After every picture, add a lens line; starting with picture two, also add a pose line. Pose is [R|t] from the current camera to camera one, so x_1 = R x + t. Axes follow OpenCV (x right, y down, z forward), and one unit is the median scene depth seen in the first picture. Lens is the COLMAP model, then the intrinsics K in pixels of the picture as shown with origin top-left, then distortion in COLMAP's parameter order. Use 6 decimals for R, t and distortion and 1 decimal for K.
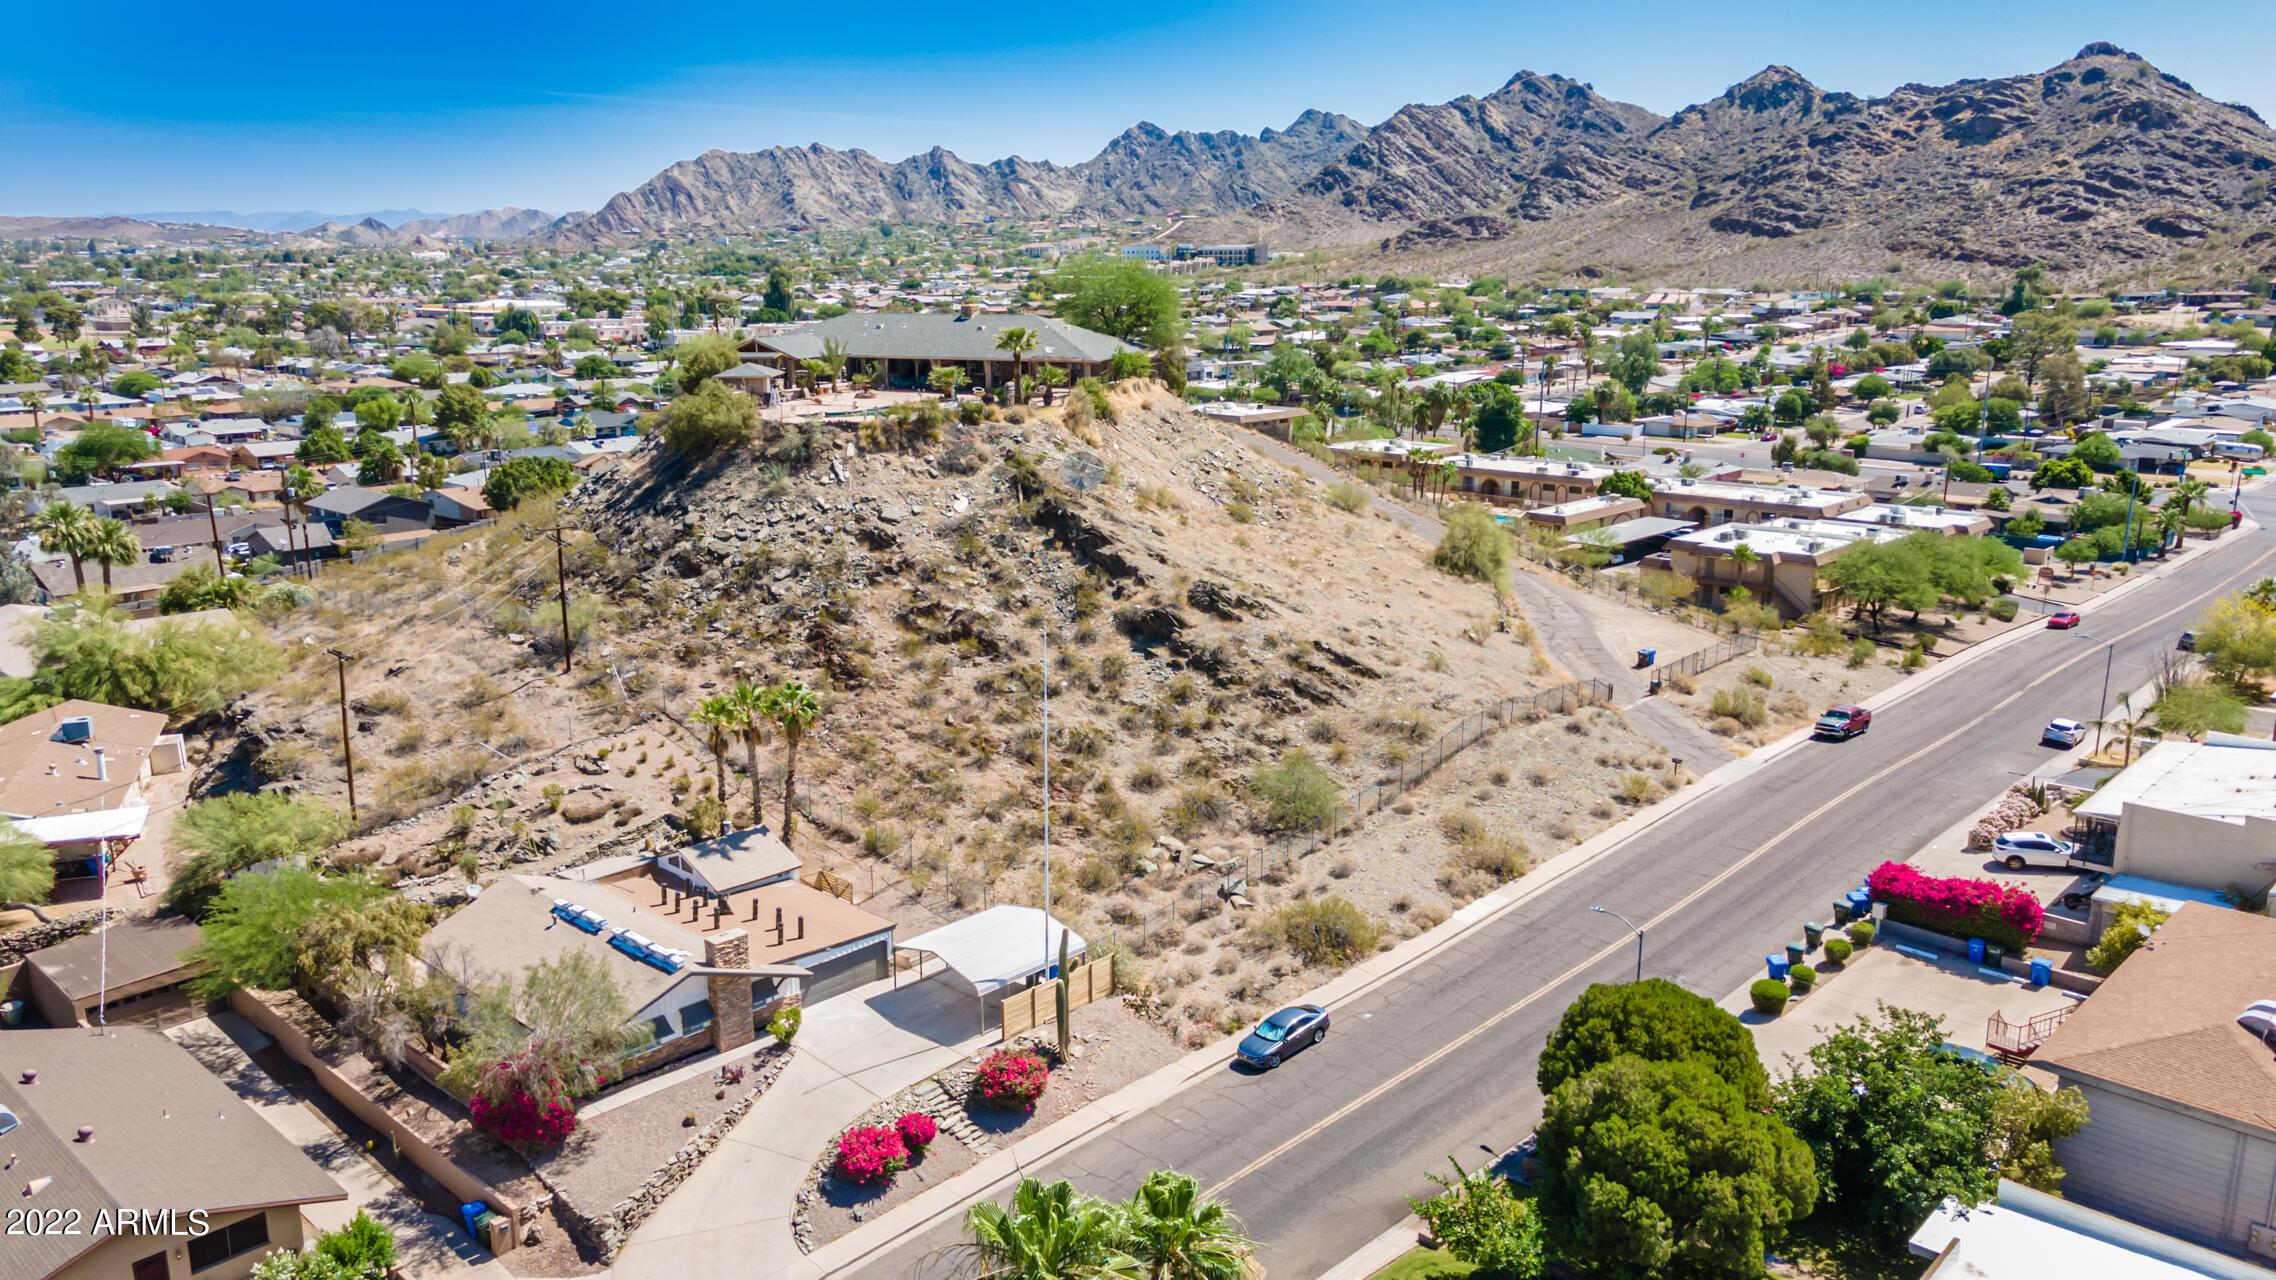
lens RADIAL K [[1718.9, 0, 1143.1], [0, 1718.9, 650.6], [0, 0, 1]] dist [0.055898, 0.006677]
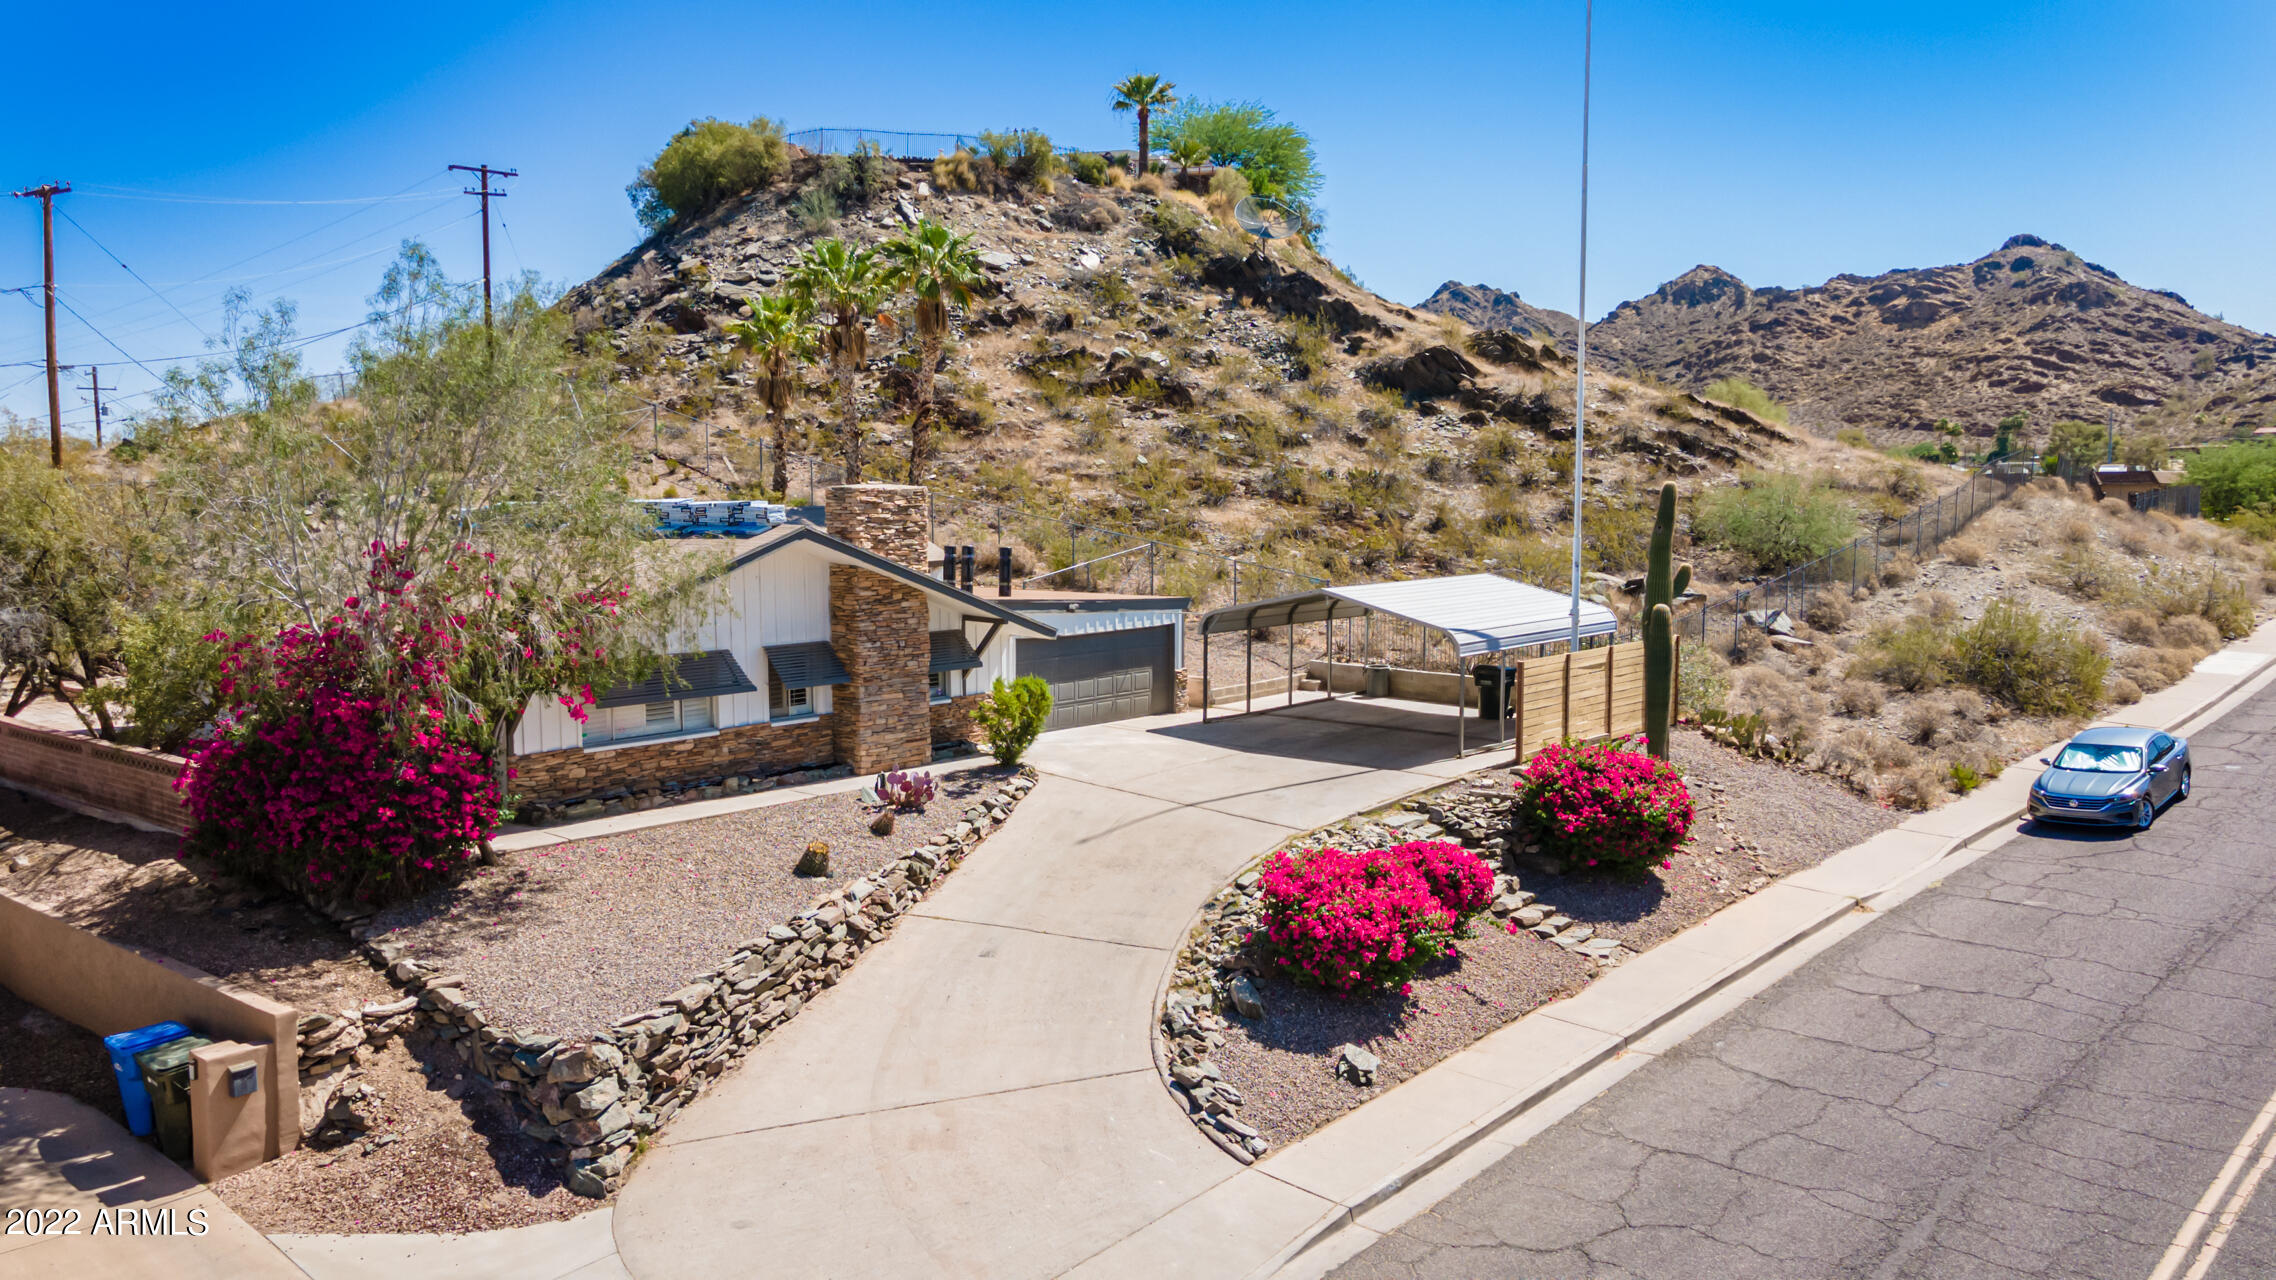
lens RADIAL K [[1718.9, 0, 1141.1], [0, 1718.9, 632.4], [0, 0, 1]] dist [0.055898, 0.006677]
pose [[0.999023, -0.007350, 0.043577, -0.116172], [0.013445, 0.989879, -0.141272, 0.153376], [-0.042098, 0.141720, 0.989011, 0.352871]]
